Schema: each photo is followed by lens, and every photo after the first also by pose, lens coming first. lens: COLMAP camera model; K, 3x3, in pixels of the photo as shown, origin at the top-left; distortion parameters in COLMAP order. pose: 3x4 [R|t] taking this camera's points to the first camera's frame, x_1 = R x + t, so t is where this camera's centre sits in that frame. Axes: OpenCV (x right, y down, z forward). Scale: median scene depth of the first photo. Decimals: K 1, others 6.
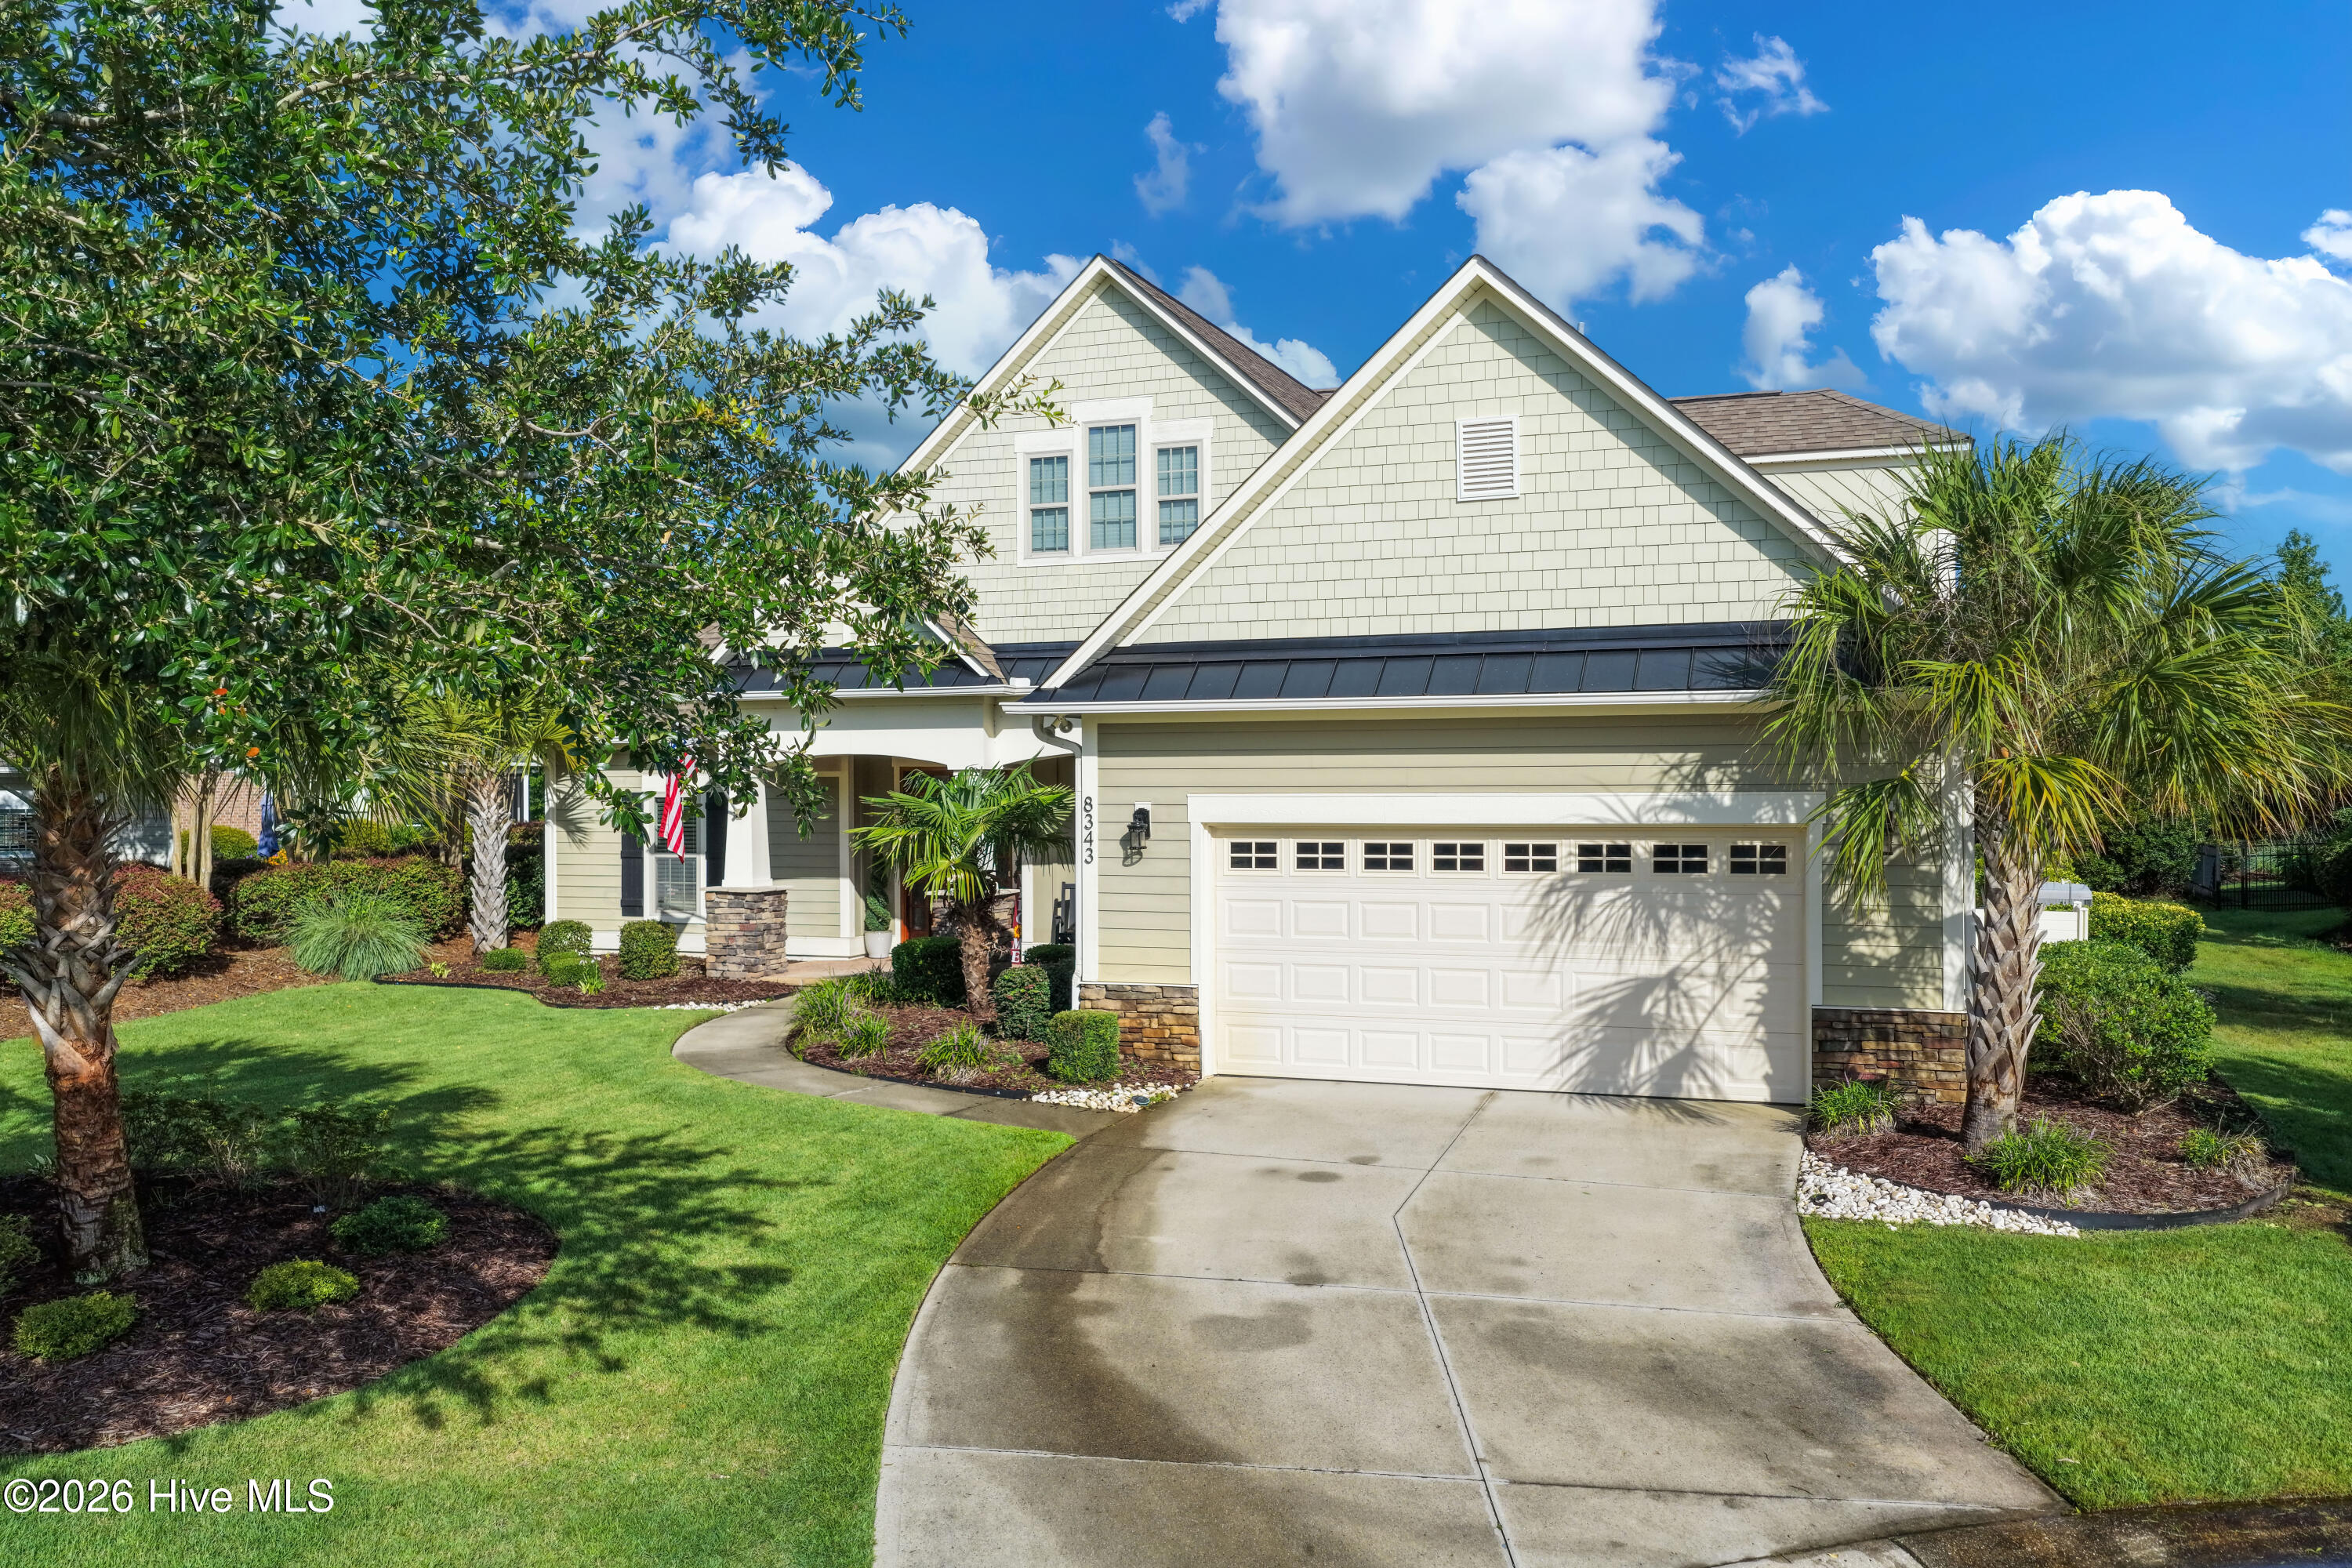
lens RADIAL K [[1930.2, 0, 1176.0], [0, 1930.2, 784.0], [0, 0, 1]] dist [-0.001781, 0.000711]
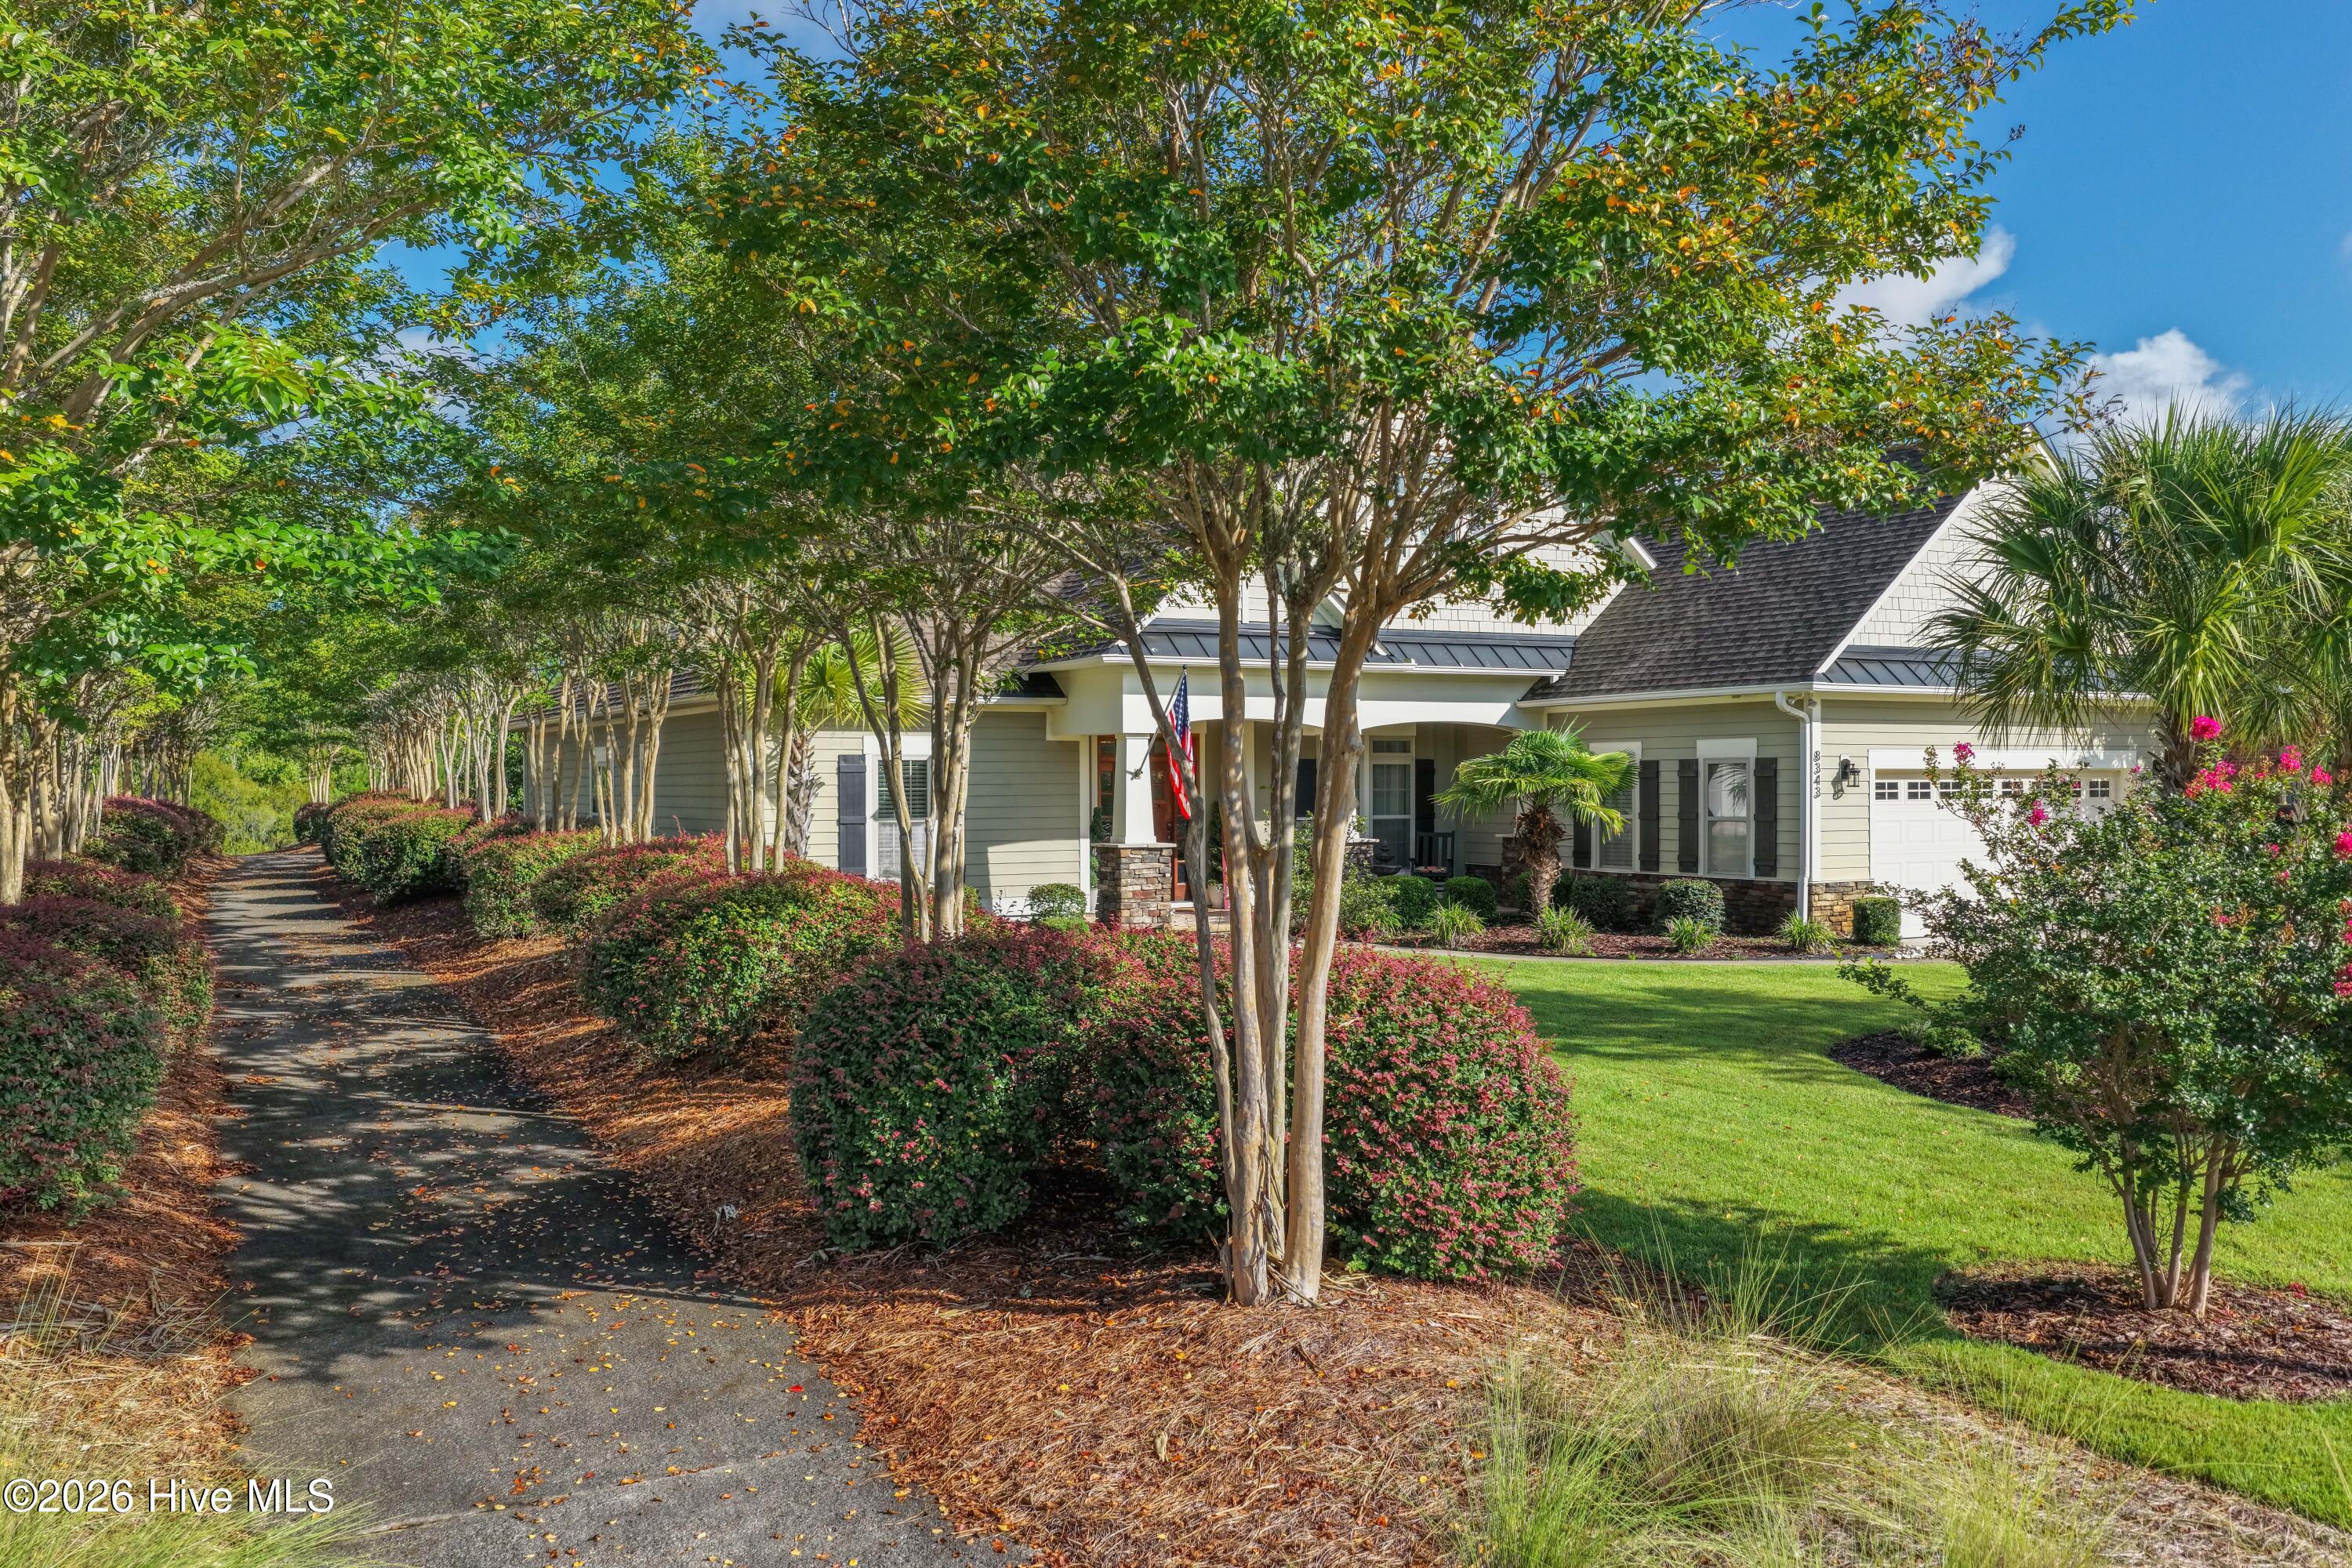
lens RADIAL K [[1930.2, 0, 1176.0], [0, 1930.2, 784.0], [0, 0, 1]] dist [-0.001781, 0.000711]
pose [[0.667223, 0.001086, 0.744857, -1.439616], [0.000424, 0.999998, -0.001837, 0.034043], [-0.744857, 0.001542, 0.667222, 0.414943]]
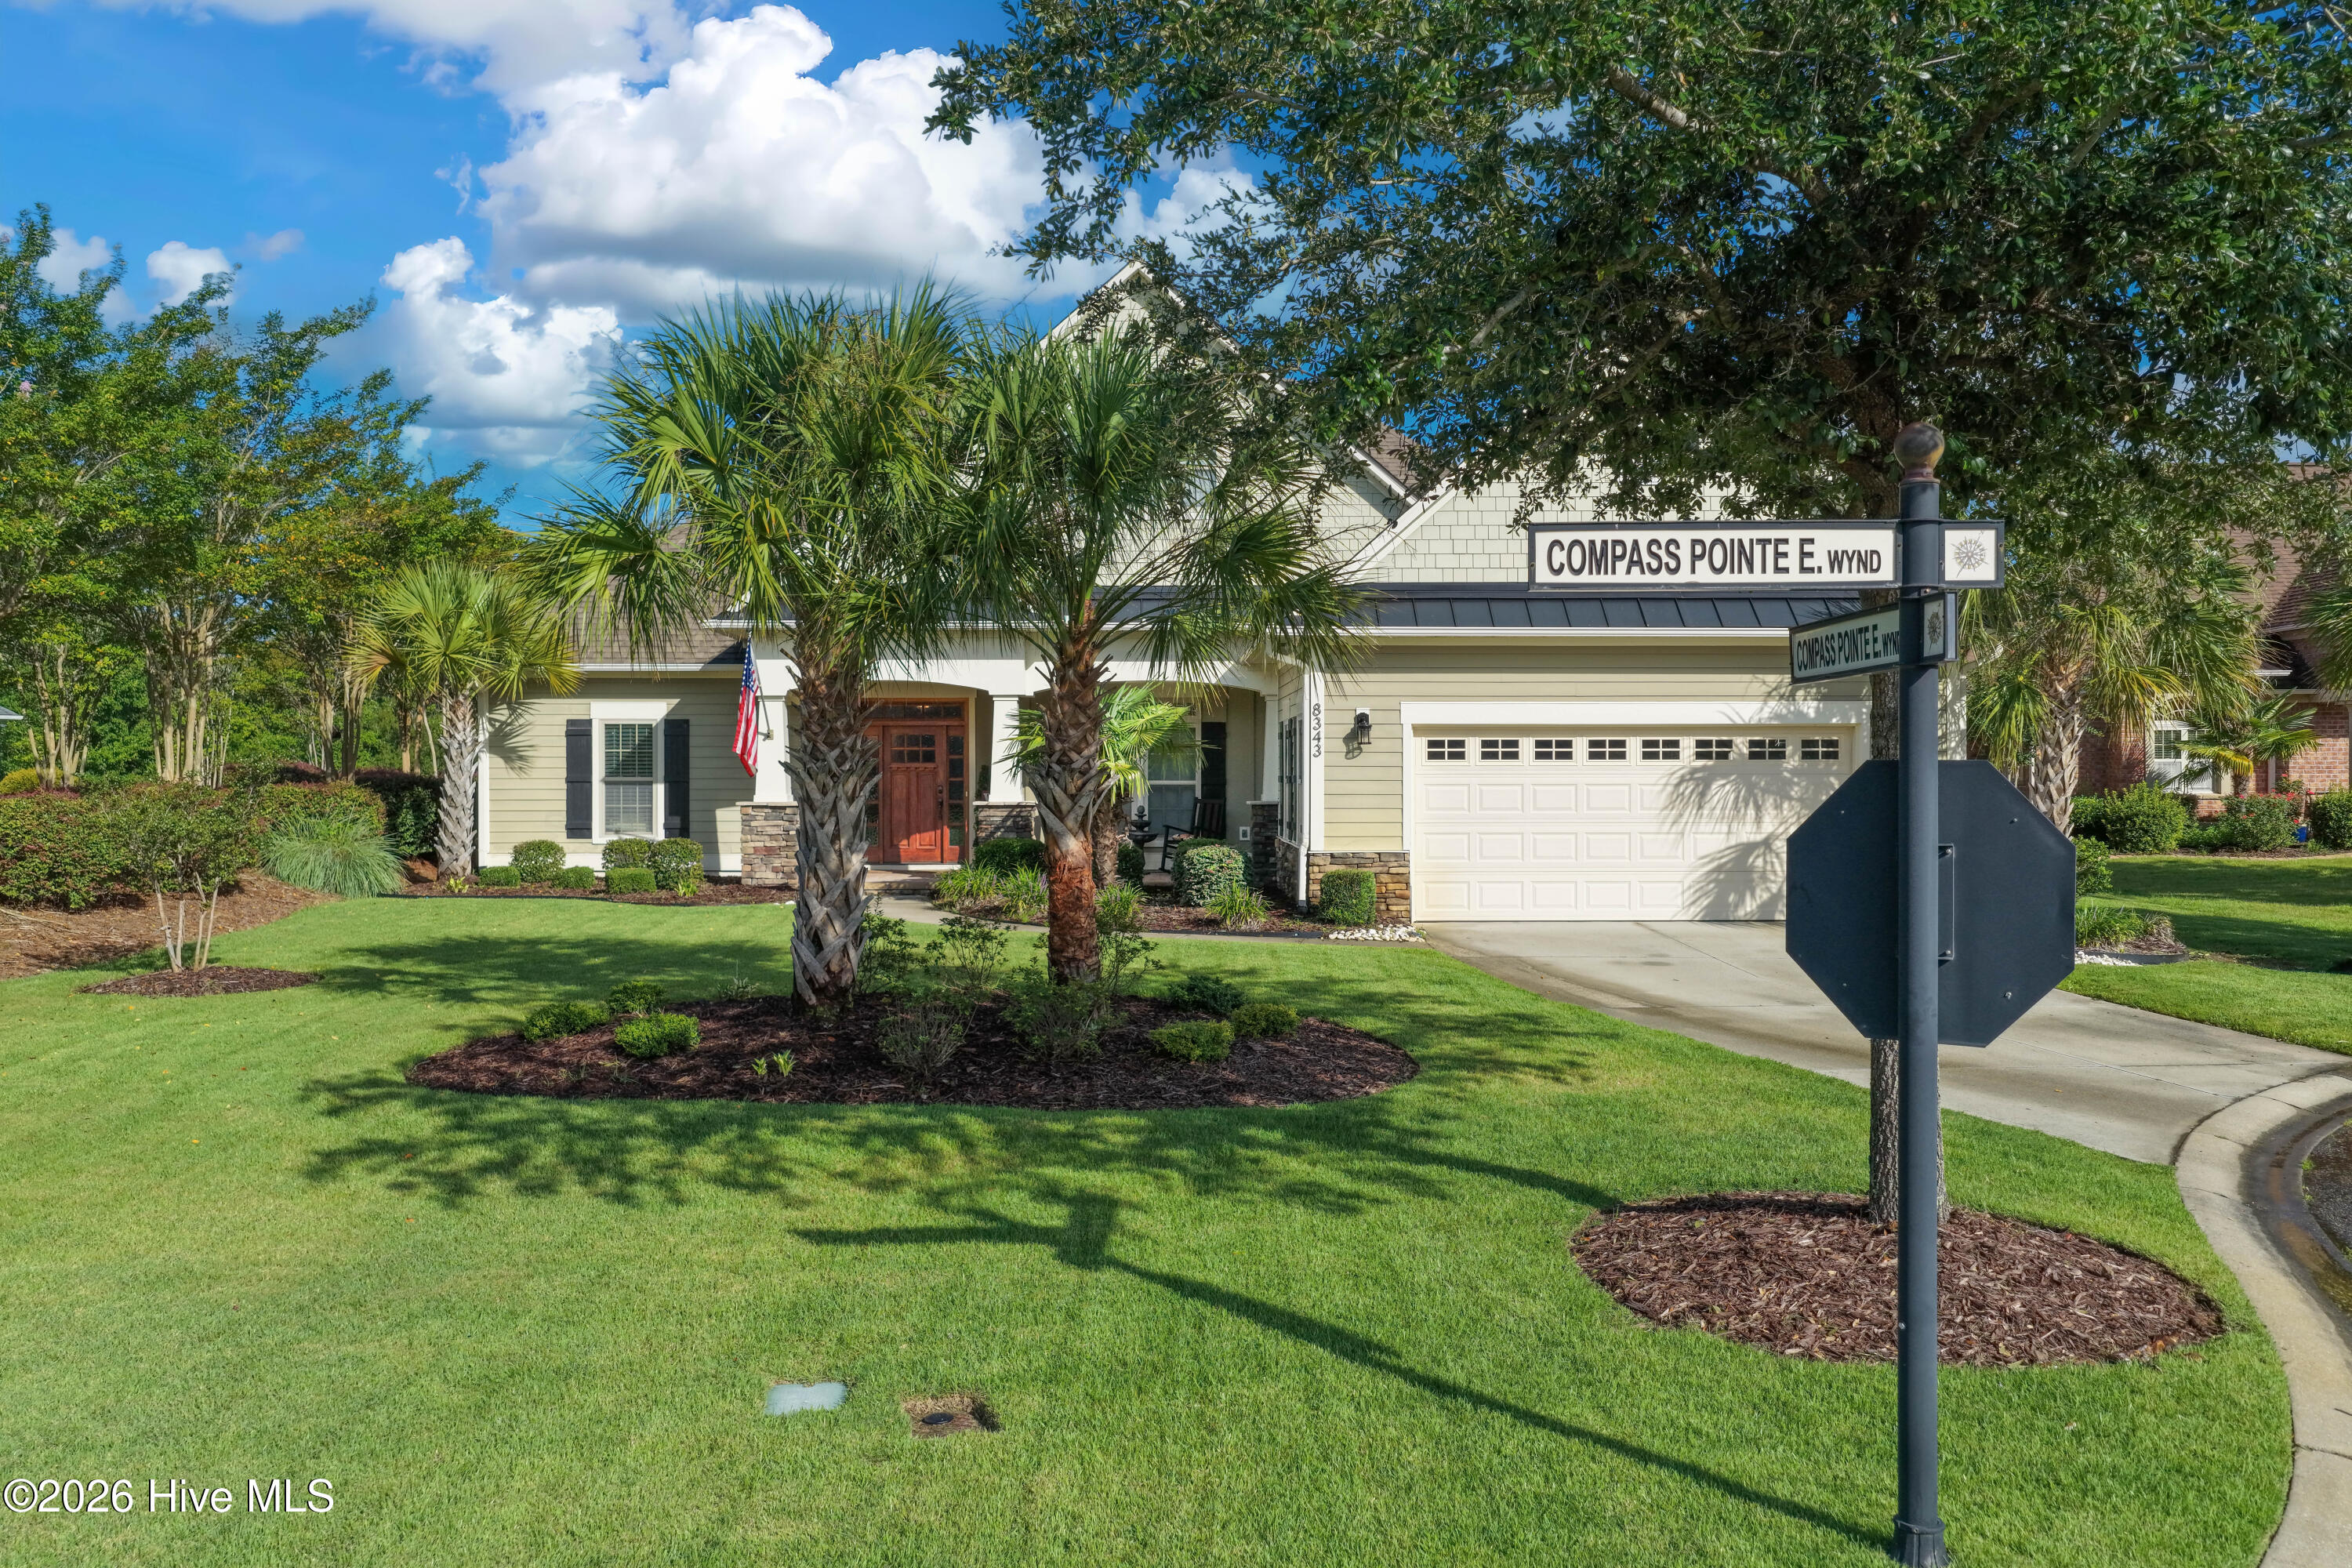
lens RADIAL K [[1962.4, 0, 1100.4], [0, 1962.4, 780.8], [0, 0, 1]] dist [-0.007328, -0.002354]
pose [[0.939779, 0.001351, 0.341780, -0.626801], [-0.003020, 0.999986, 0.004349, 0.052668], [-0.341769, -0.005119, 0.939770, -0.154612]]
